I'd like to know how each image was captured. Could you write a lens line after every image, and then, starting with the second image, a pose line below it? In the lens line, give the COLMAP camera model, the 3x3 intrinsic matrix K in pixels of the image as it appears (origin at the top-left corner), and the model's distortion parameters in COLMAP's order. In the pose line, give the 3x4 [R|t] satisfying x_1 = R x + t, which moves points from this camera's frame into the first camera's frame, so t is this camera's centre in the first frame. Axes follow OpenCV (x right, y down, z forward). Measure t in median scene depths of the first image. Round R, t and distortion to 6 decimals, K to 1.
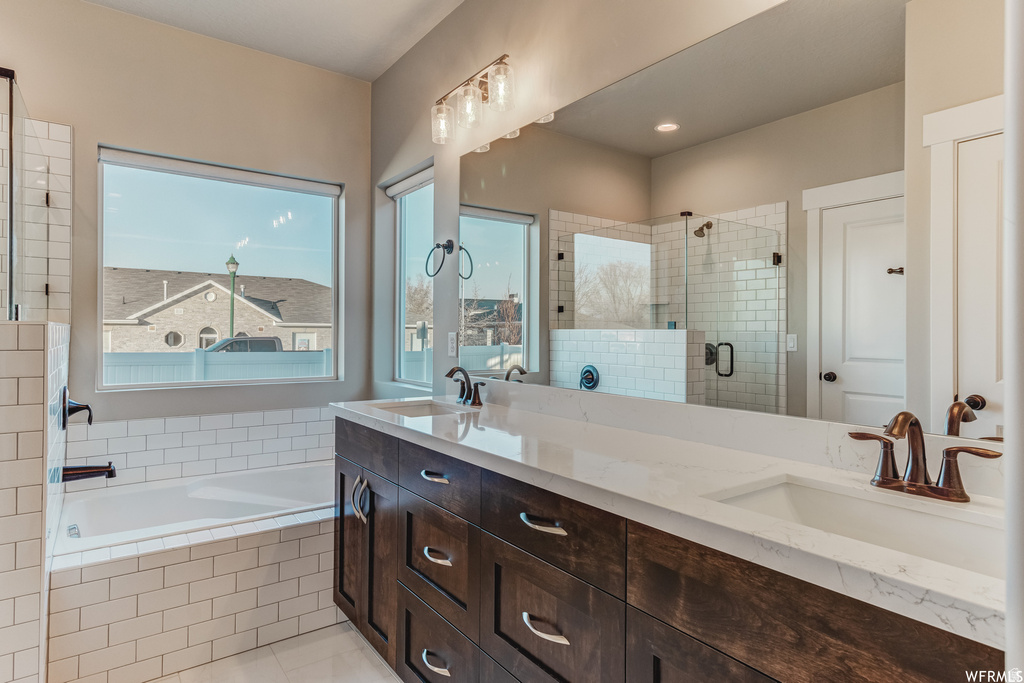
lens RADIAL K [[572.5, 0, 513.0], [0, 572.5, 330.8], [0, 0, 1]] dist [0.023659, -0.001770]
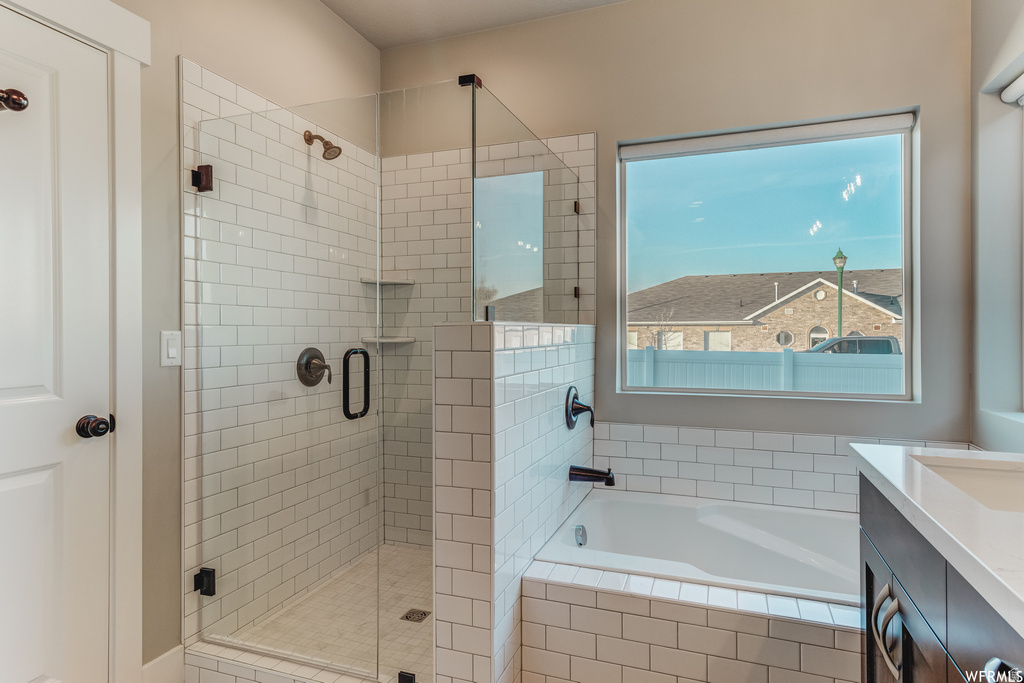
lens RADIAL K [[572.5, 0, 513.0], [0, 572.5, 330.8], [0, 0, 1]] dist [0.023659, -0.001770]
pose [[0.553708, -0.007272, -0.832679, 0.003430], [0.008327, 0.999960, -0.003195, 0.001119], [0.832669, -0.005165, 0.553747, 0.283961]]
